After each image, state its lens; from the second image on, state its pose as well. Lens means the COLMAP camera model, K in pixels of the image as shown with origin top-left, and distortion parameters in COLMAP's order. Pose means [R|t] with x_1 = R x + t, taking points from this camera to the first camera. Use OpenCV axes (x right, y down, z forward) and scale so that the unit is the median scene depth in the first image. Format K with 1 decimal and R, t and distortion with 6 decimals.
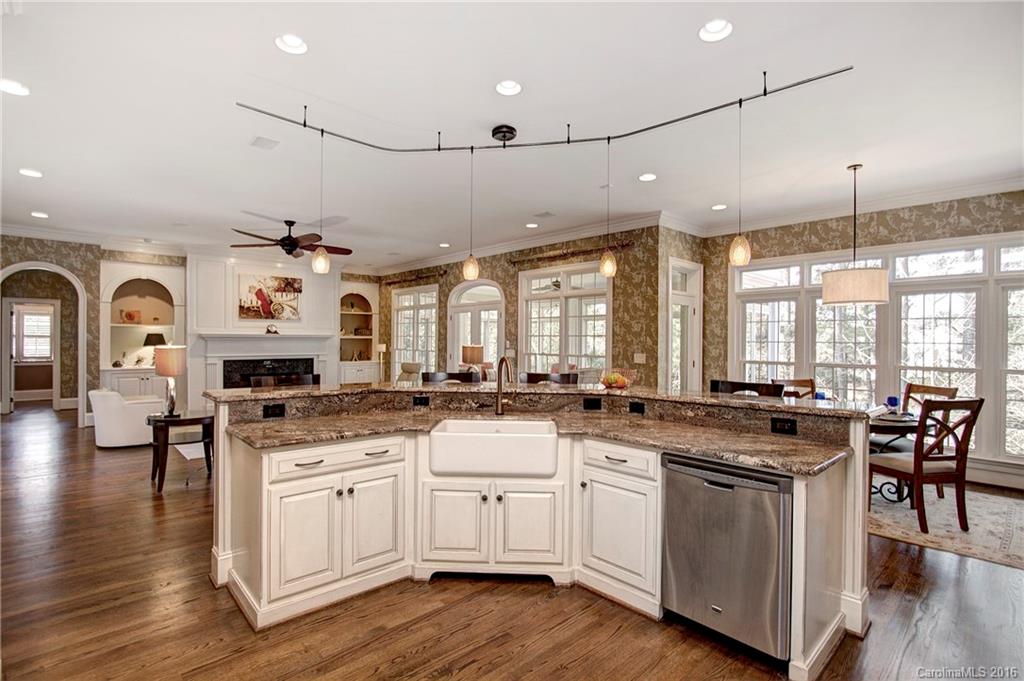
lens RADIAL K [[491.2, 0, 514.4], [0, 491.2, 341.5], [0, 0, 1]] dist [-0.011916, 0.000847]
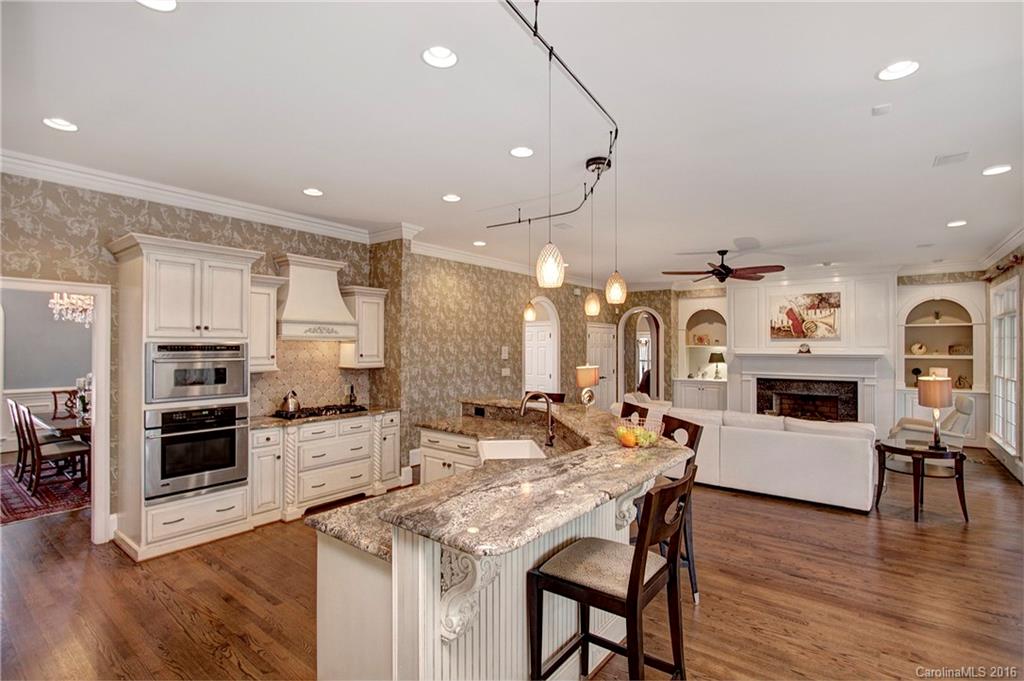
lens RADIAL K [[491.2, 0, 507.3], [0, 491.2, 342.9], [0, 0, 1]] dist [-0.011916, 0.000847]
pose [[0.160616, -0.012946, -0.986932, 0.454153], [-0.004270, 0.999896, -0.013810, -0.025676], [0.987008, 0.006432, 0.160544, 0.330163]]
